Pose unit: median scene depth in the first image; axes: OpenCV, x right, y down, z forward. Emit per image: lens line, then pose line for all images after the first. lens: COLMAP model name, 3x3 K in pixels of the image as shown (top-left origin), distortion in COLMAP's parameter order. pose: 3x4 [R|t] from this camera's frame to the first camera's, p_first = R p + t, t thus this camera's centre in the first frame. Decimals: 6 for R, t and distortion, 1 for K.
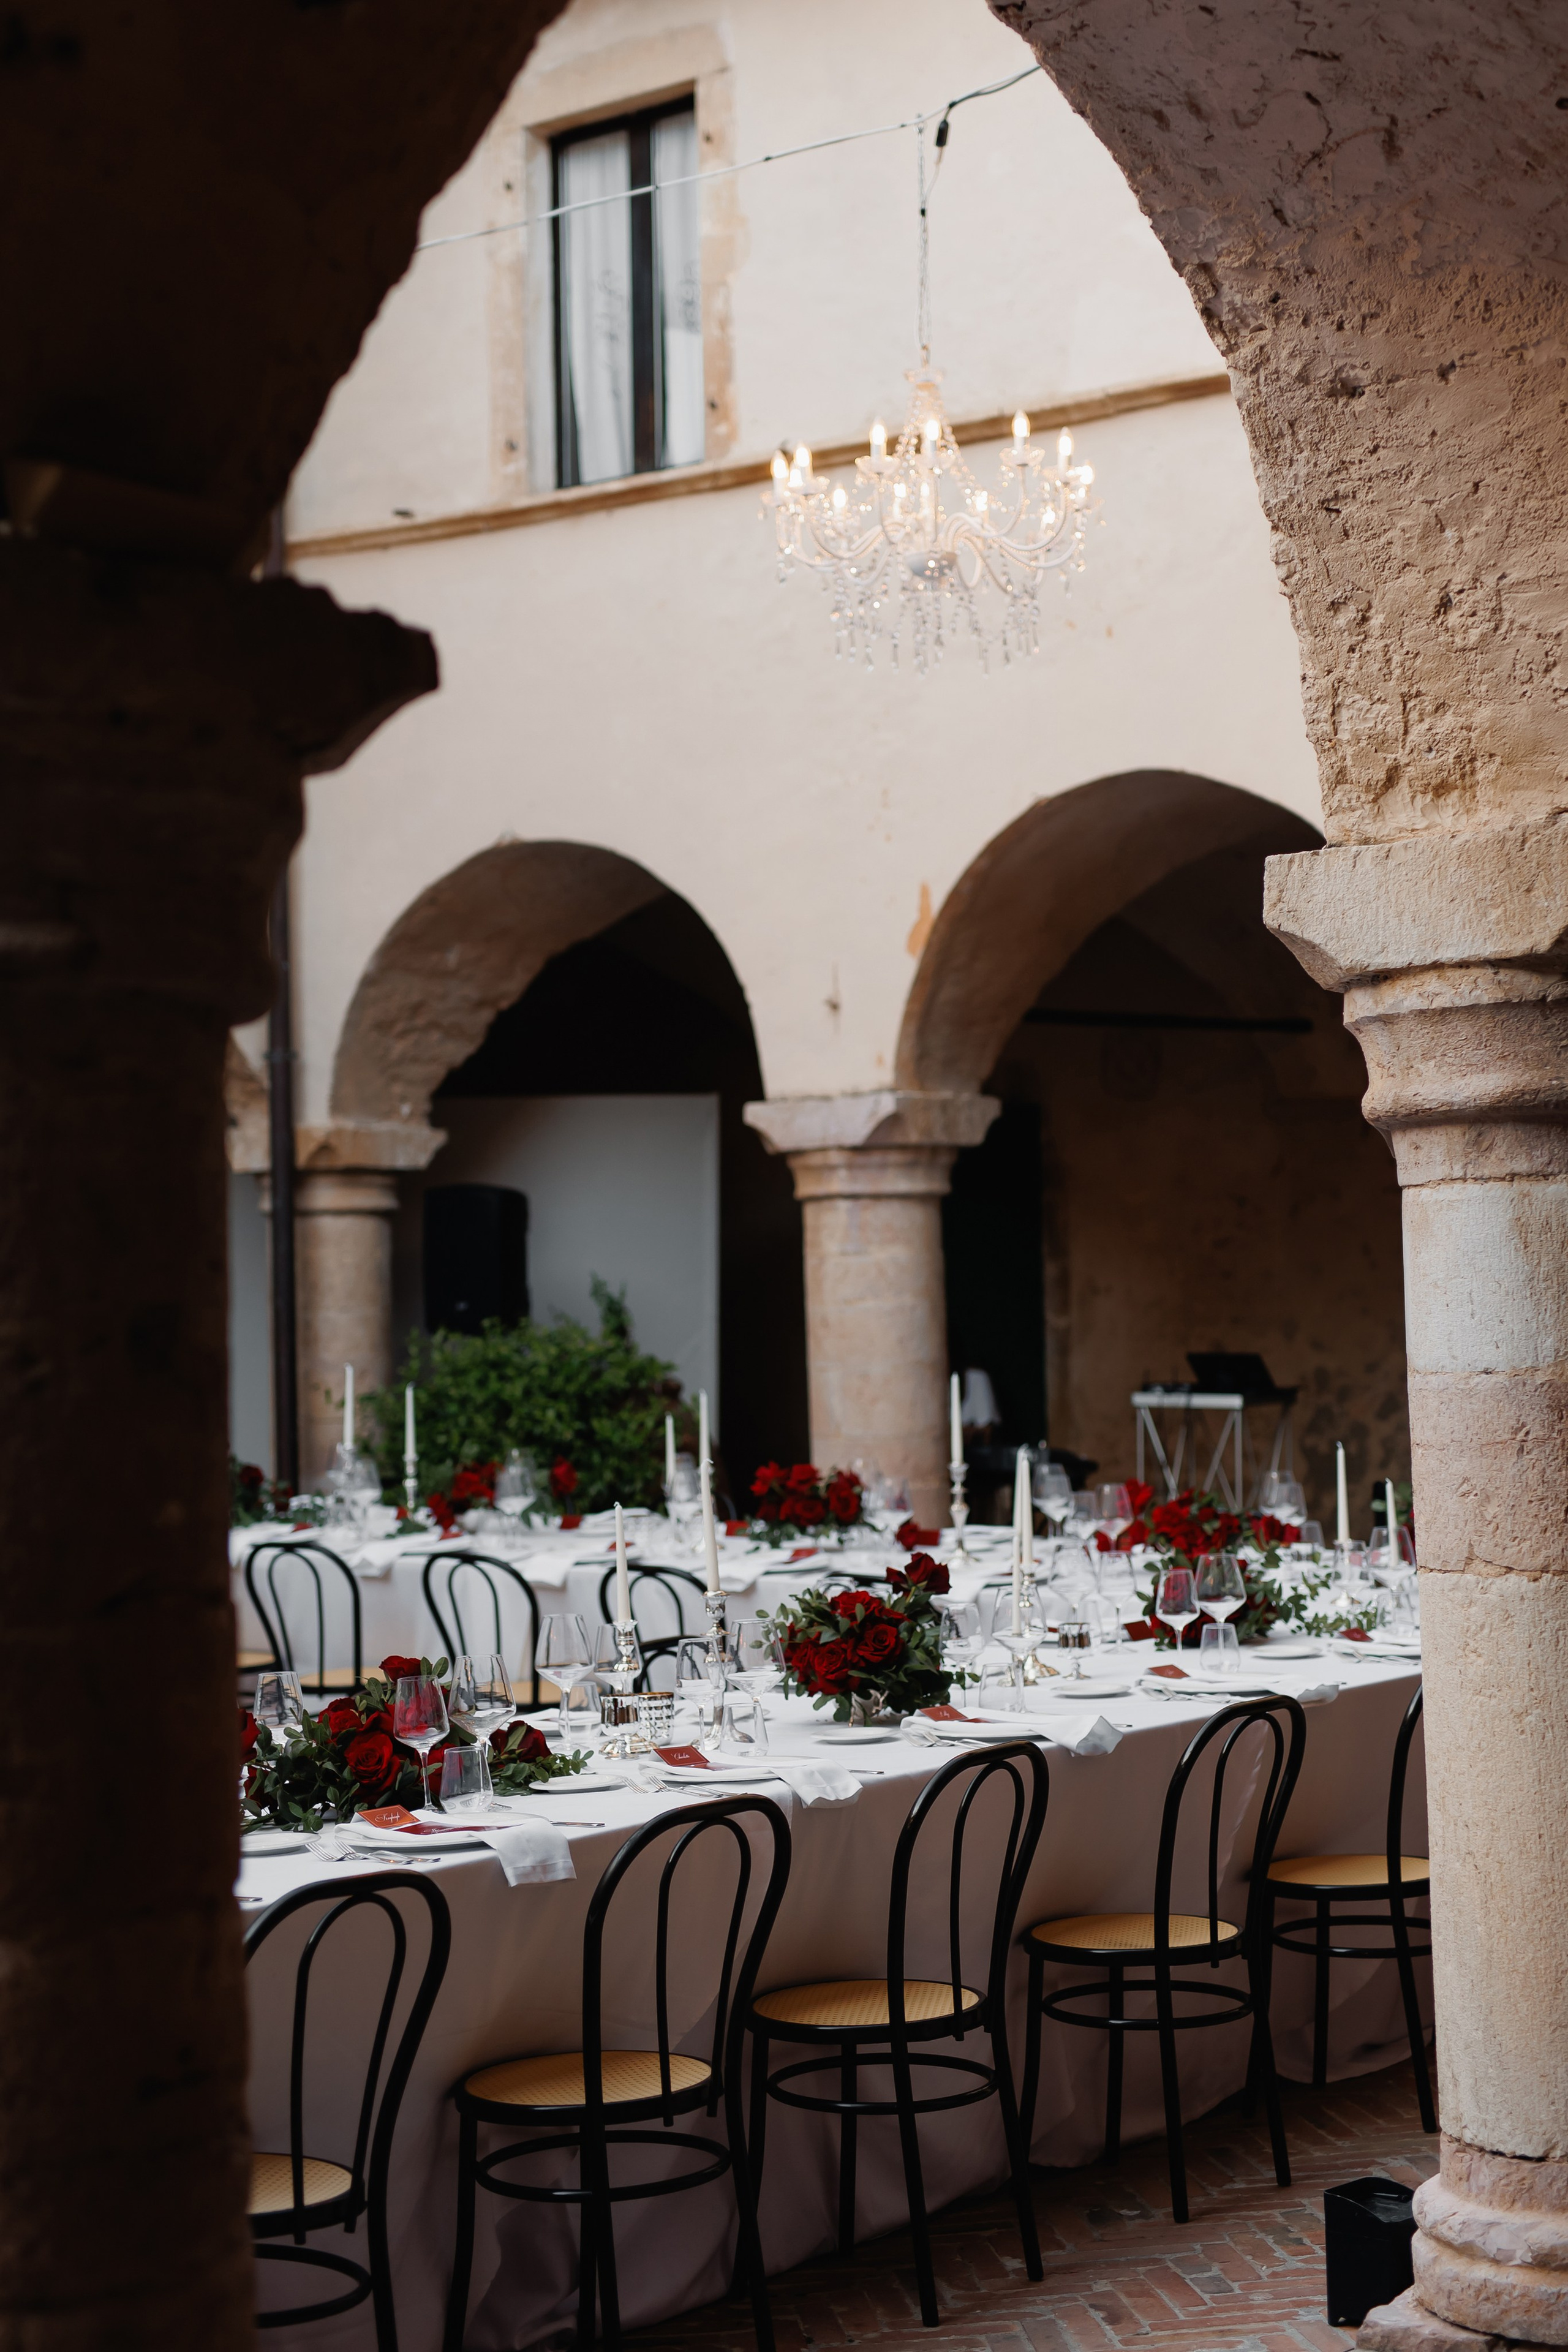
lens RADIAL K [[3717.1, 0, 837.8], [0, 3717.1, 1130.7], [0, 0, 1]] dist [-0.007668, 0.025292]
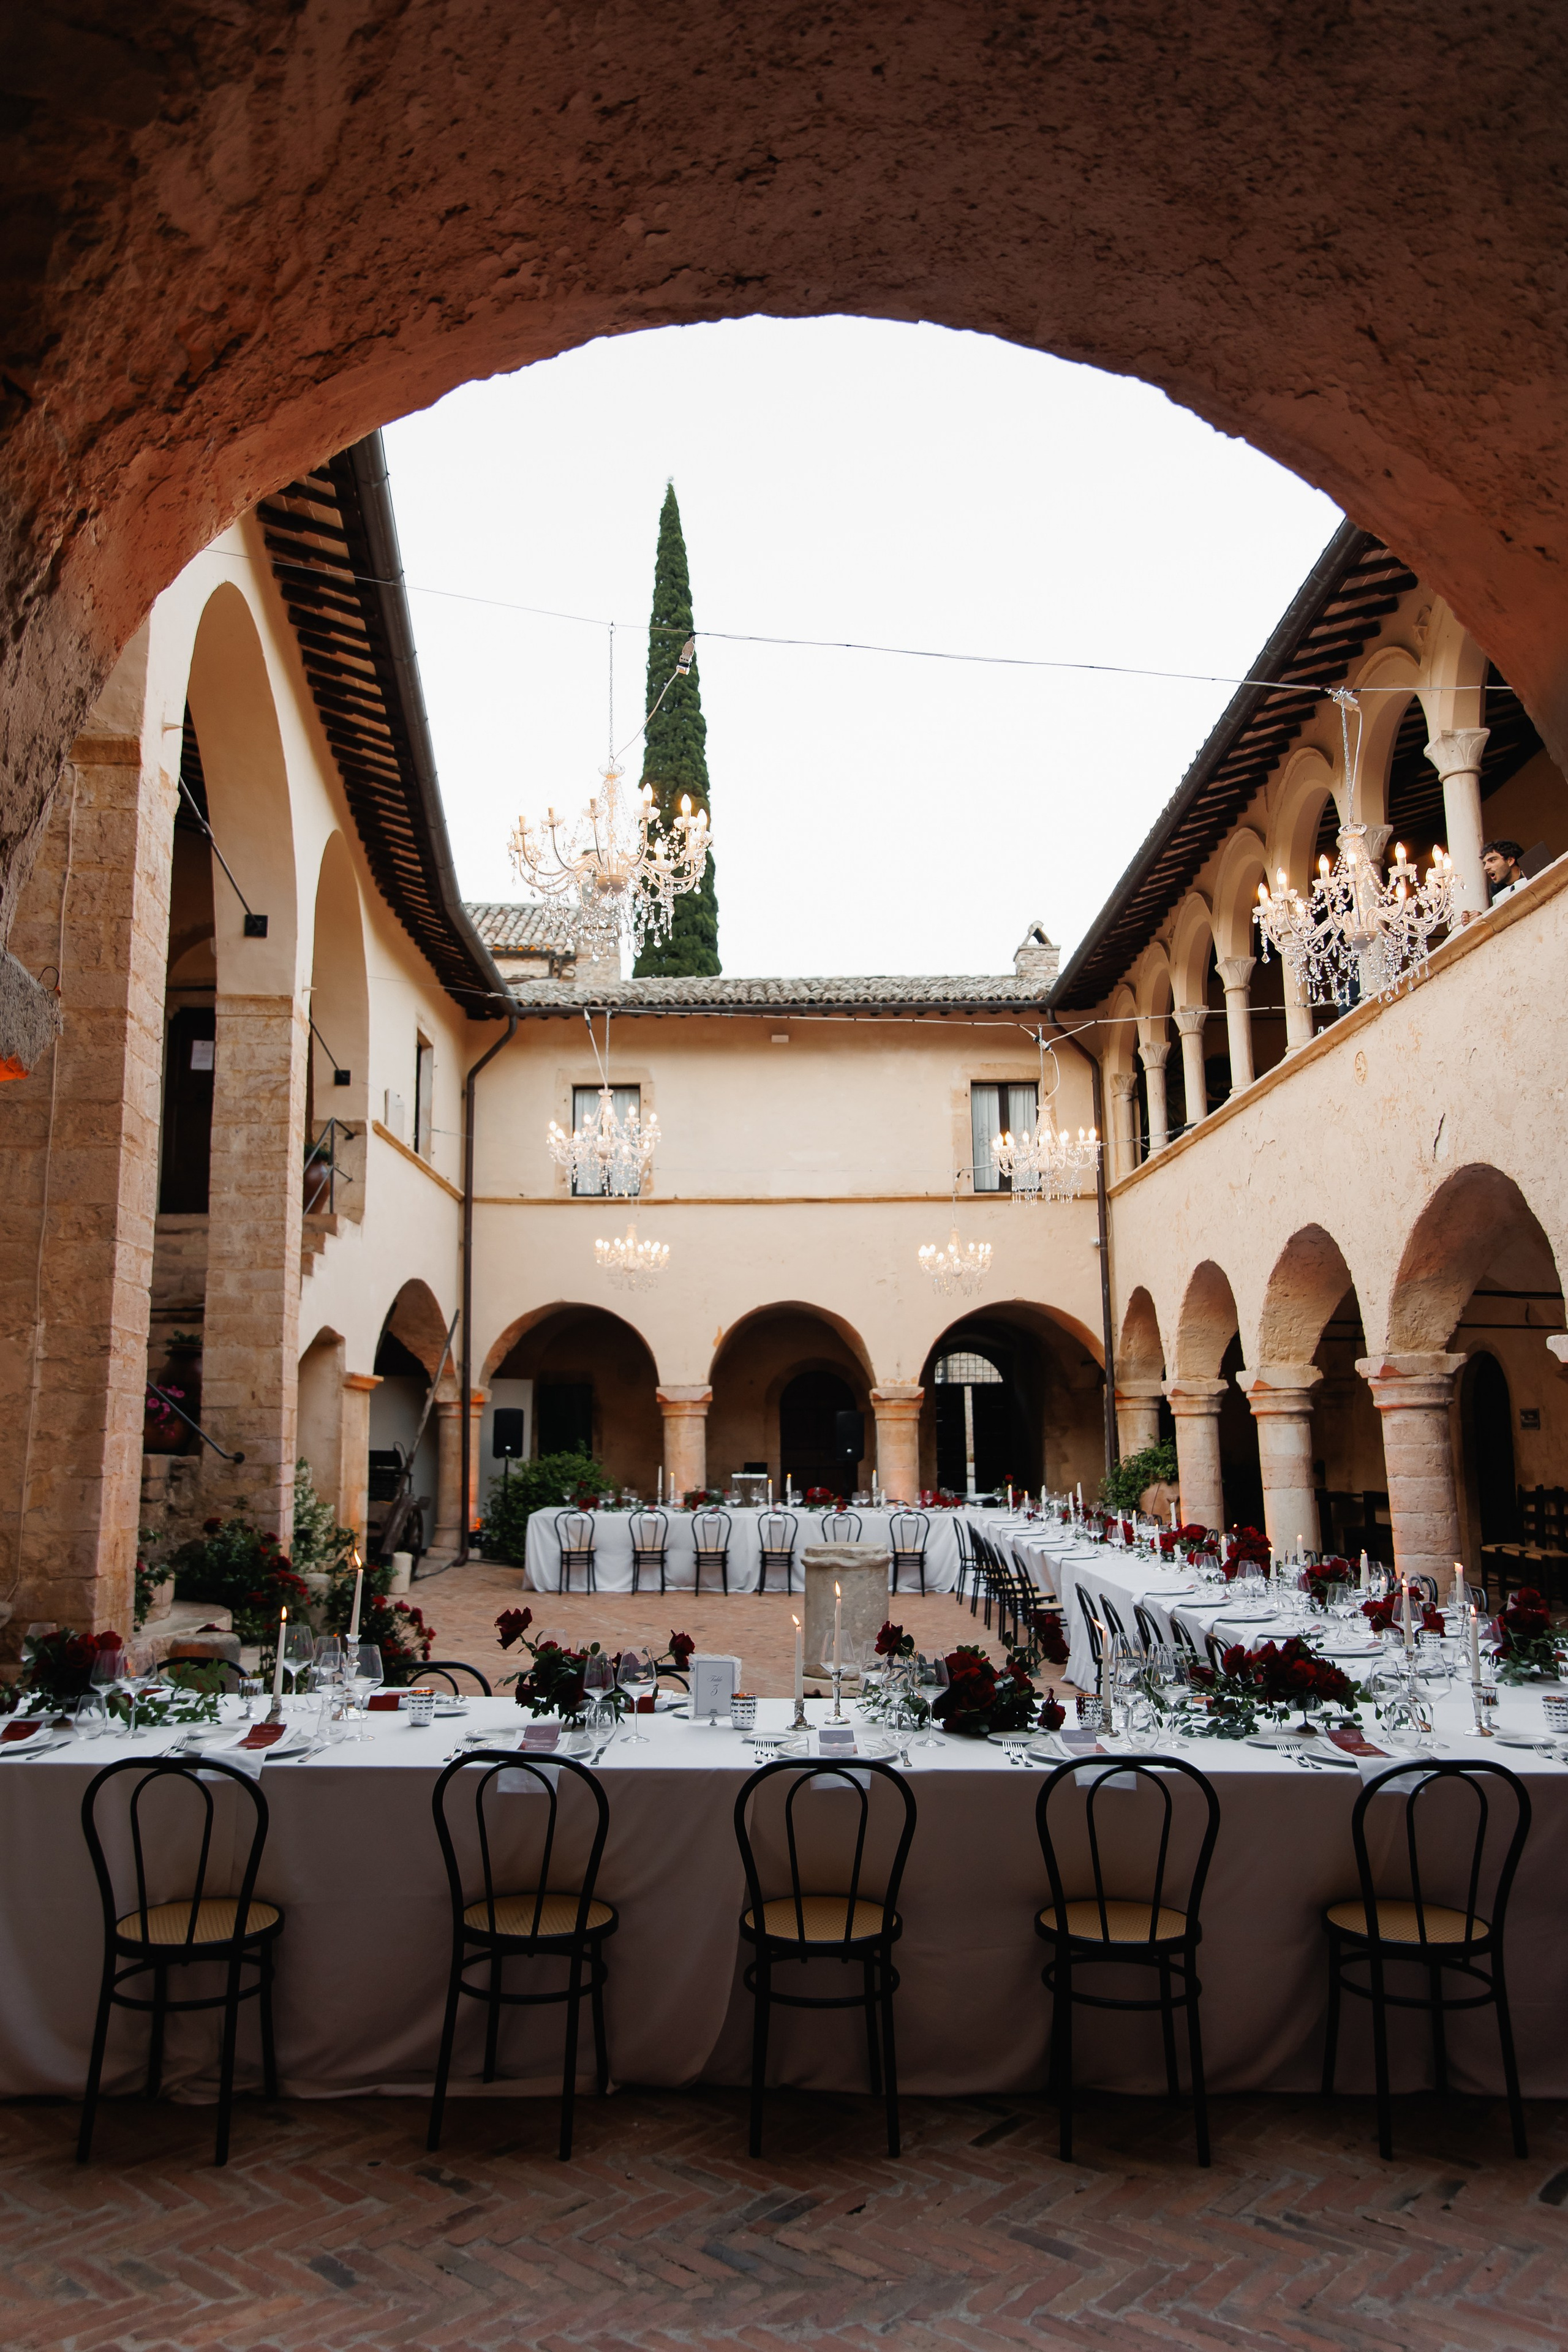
lens RADIAL K [[1588.1, 0, 784.0], [0, 1588.1, 1176.0], [0, 0, 1]] dist [0.005578, -0.000470]
pose [[0.785275, 0.111352, 0.609052, -0.819265], [-0.030729, 0.989492, -0.141287, 0.002961], [-0.618384, 0.092233, 0.780445, -0.212749]]
